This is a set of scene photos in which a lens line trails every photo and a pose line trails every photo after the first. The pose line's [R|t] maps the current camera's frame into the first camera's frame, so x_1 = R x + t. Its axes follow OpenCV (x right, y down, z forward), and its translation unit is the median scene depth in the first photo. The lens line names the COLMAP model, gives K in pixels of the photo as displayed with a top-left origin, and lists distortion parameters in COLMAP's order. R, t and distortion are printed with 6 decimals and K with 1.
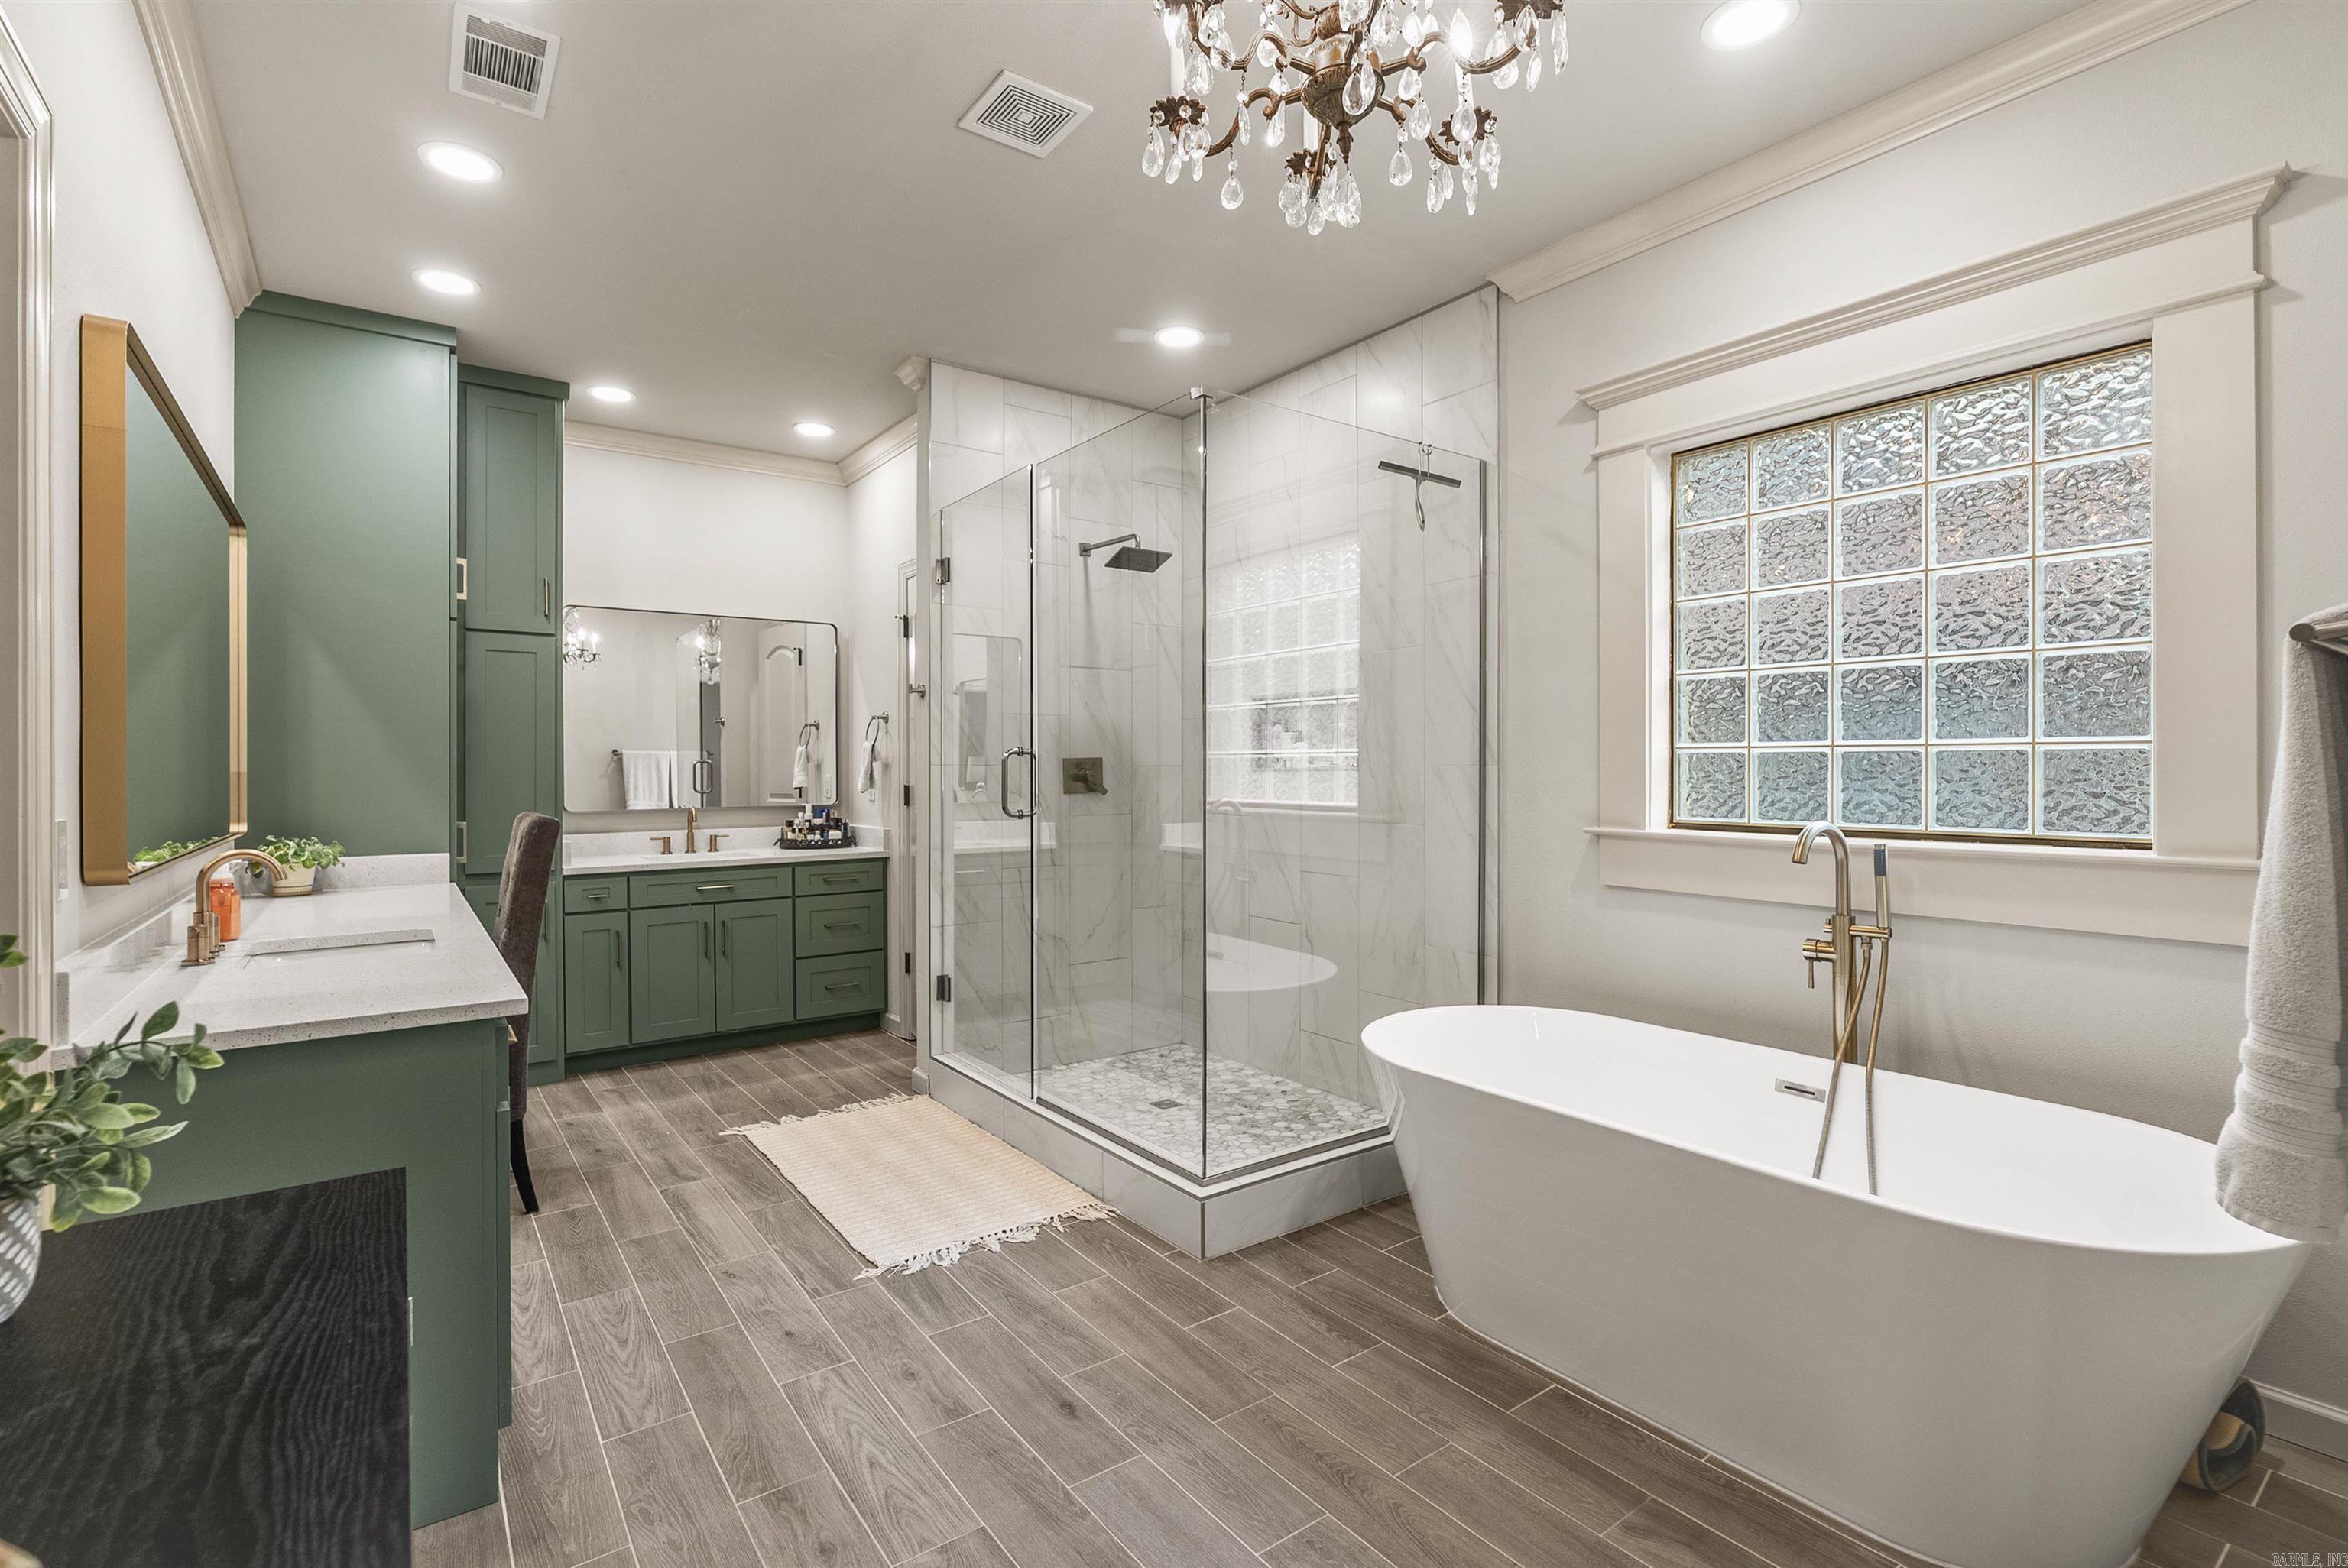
lens RADIAL K [[1076.6, 0, 1173.3], [0, 1076.6, 758.0], [0, 0, 1]] dist [-0.002889, -0.000384]
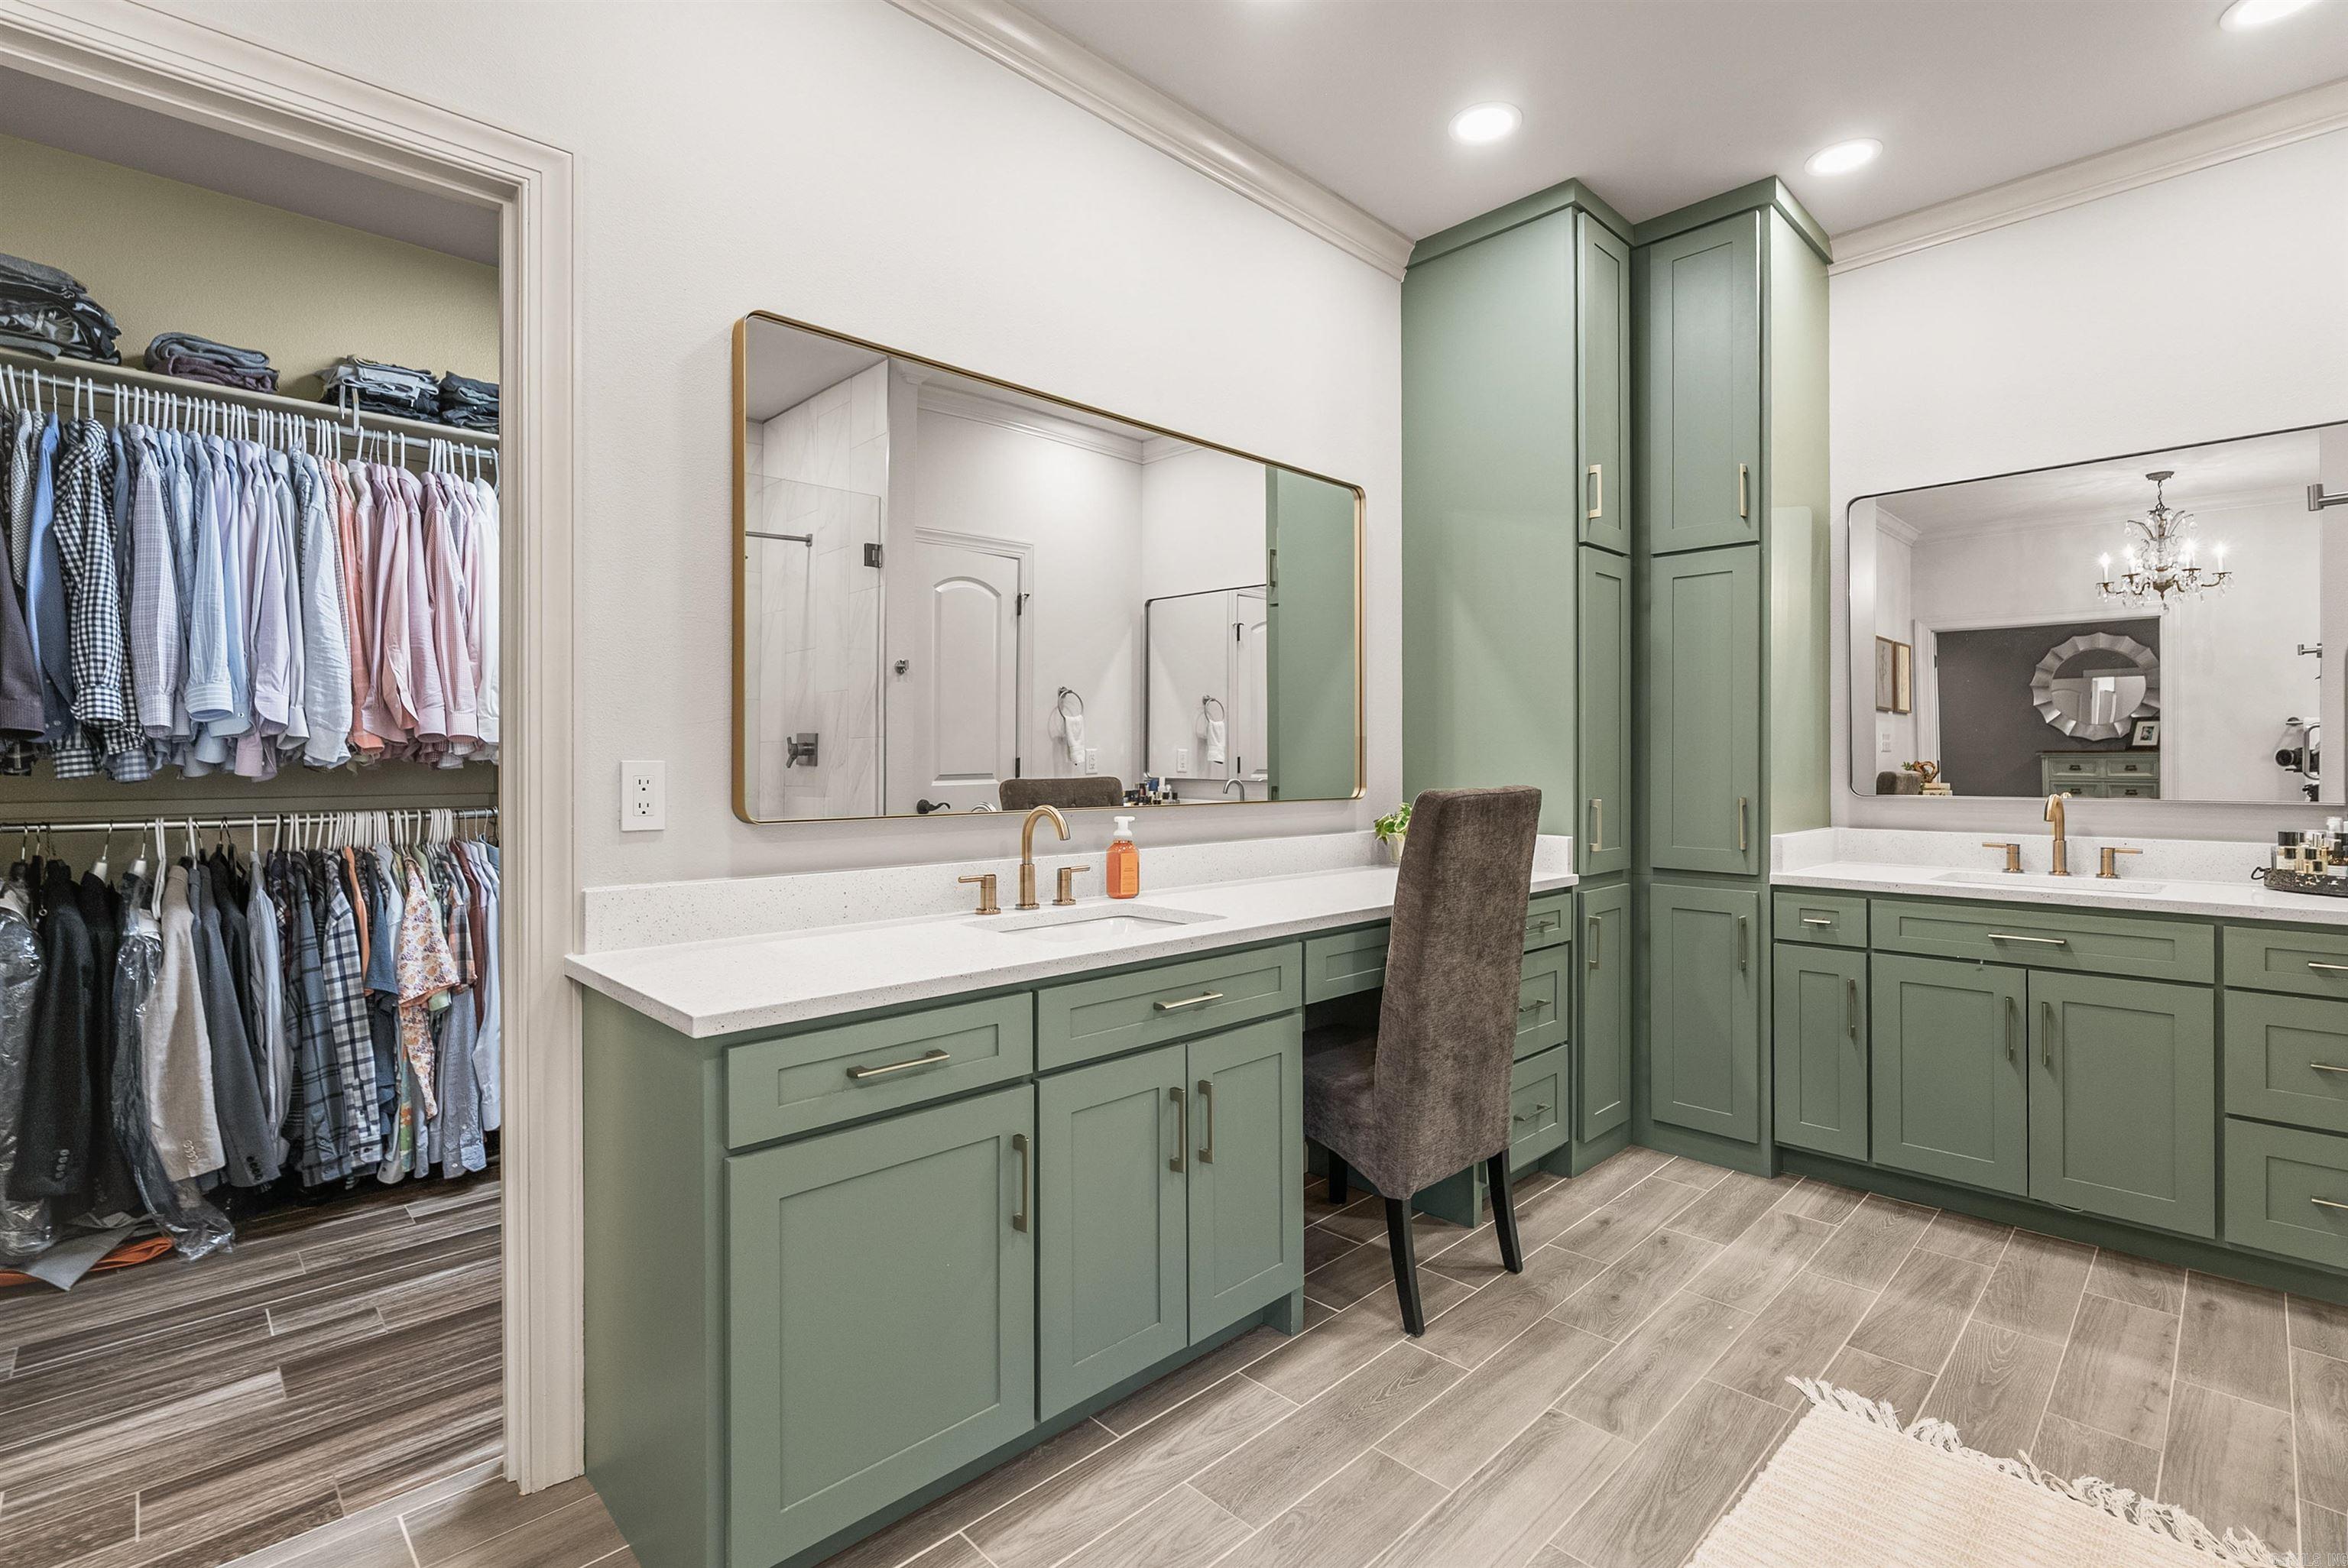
lens RADIAL K [[1076.6, 0, 1173.3], [0, 1076.6, 758.0], [0, 0, 1]] dist [-0.002889, -0.000384]
pose [[0.138259, 0.002703, -0.990392, 0.074021], [0.011168, 0.999928, 0.004288, 0.020853], [0.990333, -0.011654, 0.138219, 0.546010]]
